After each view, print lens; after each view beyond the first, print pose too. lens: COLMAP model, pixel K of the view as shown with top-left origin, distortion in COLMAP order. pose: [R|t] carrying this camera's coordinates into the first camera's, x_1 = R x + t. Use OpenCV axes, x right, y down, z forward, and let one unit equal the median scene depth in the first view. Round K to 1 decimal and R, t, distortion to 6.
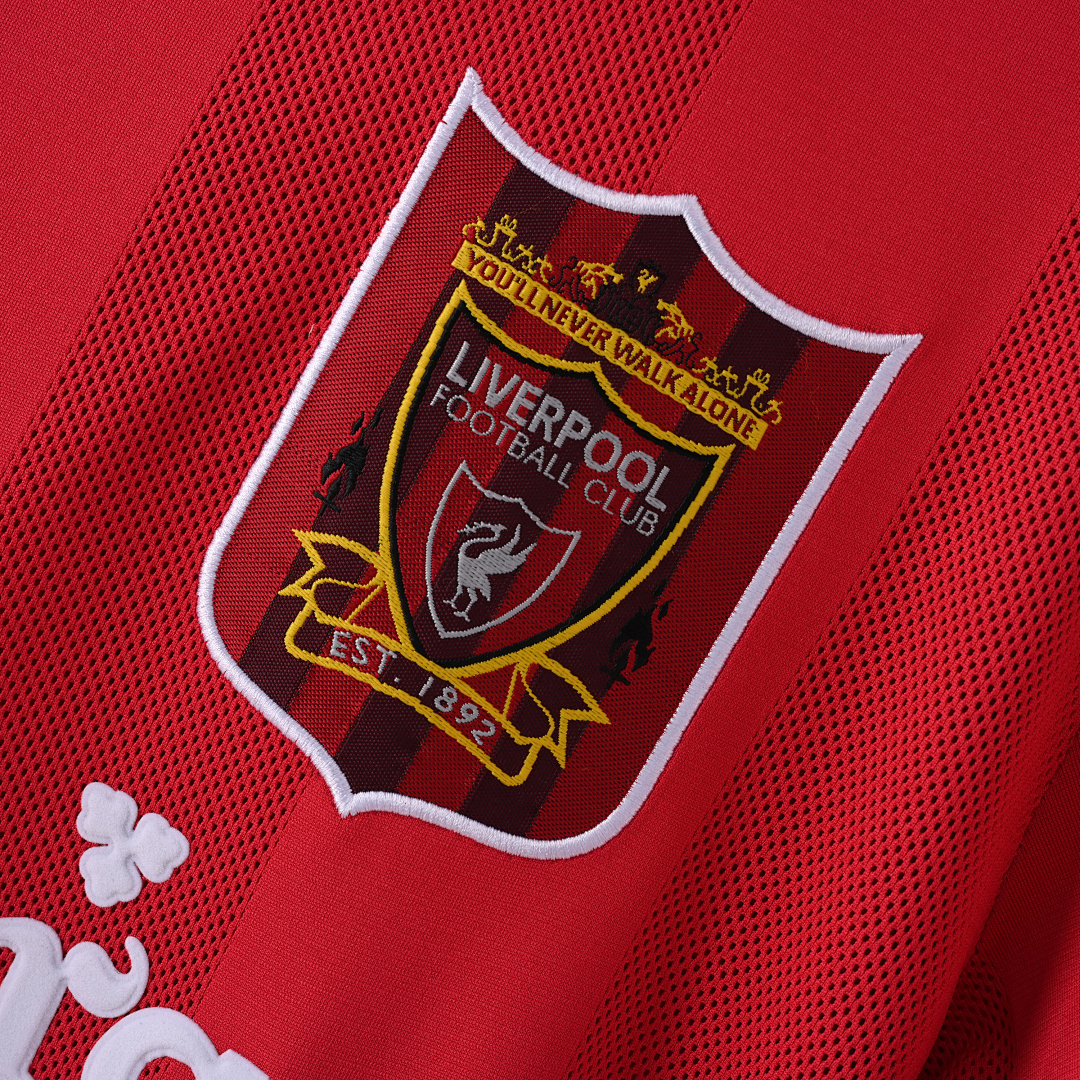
lens RADIAL K [[2303.2, 0, 541.1], [0, 2303.2, 539.7], [0, 0, 1]] dist [-0.017357, 0.000000]
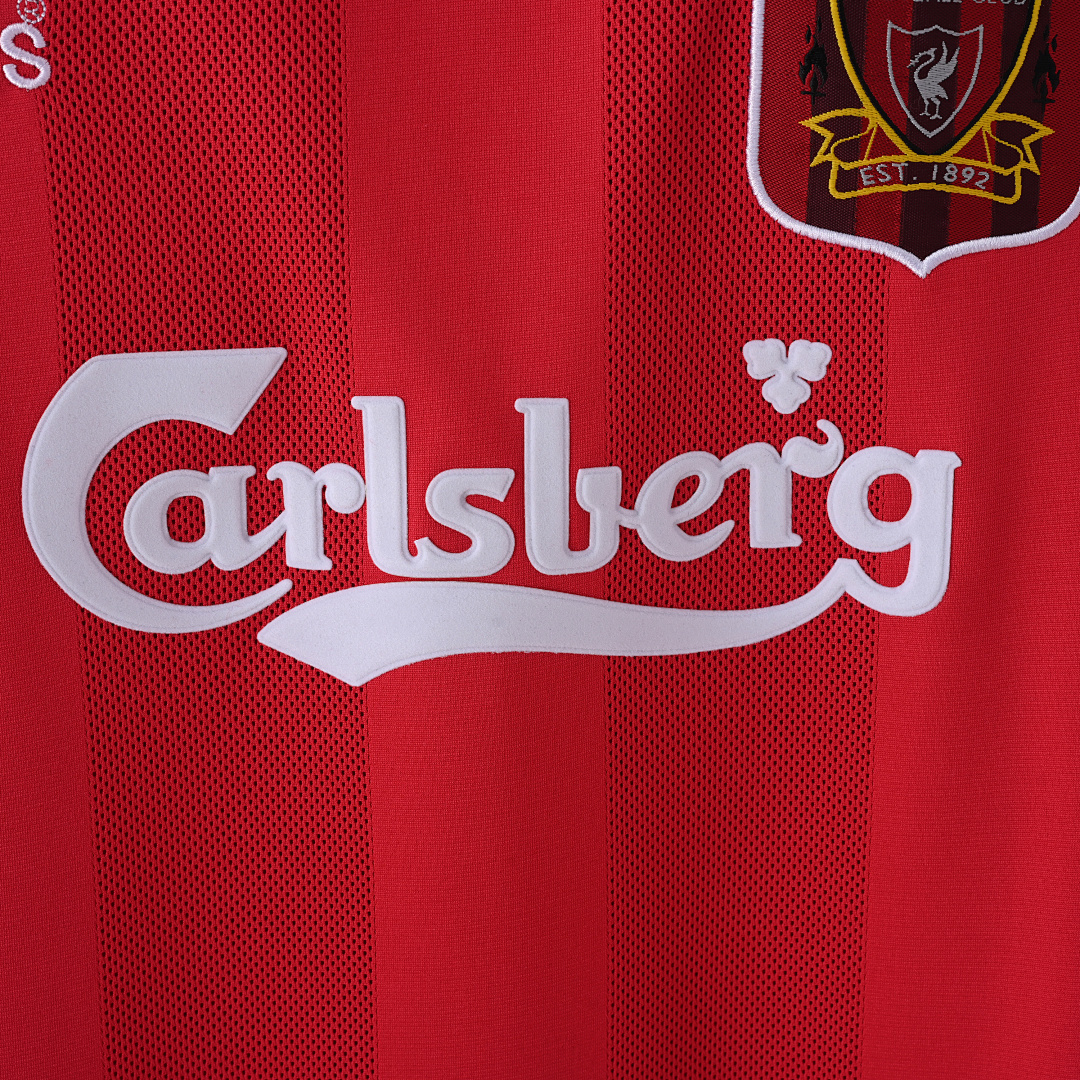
lens RADIAL K [[2303.2, 0, 539.1], [0, 2303.2, 540.0], [0, 0, 1]] dist [-0.017357, 0.000000]
pose [[0.869626, -0.492179, -0.038857, -0.323594], [0.483914, 0.834126, 0.264689, -0.247335], [-0.097863, -0.248984, 0.963551, -0.434341]]
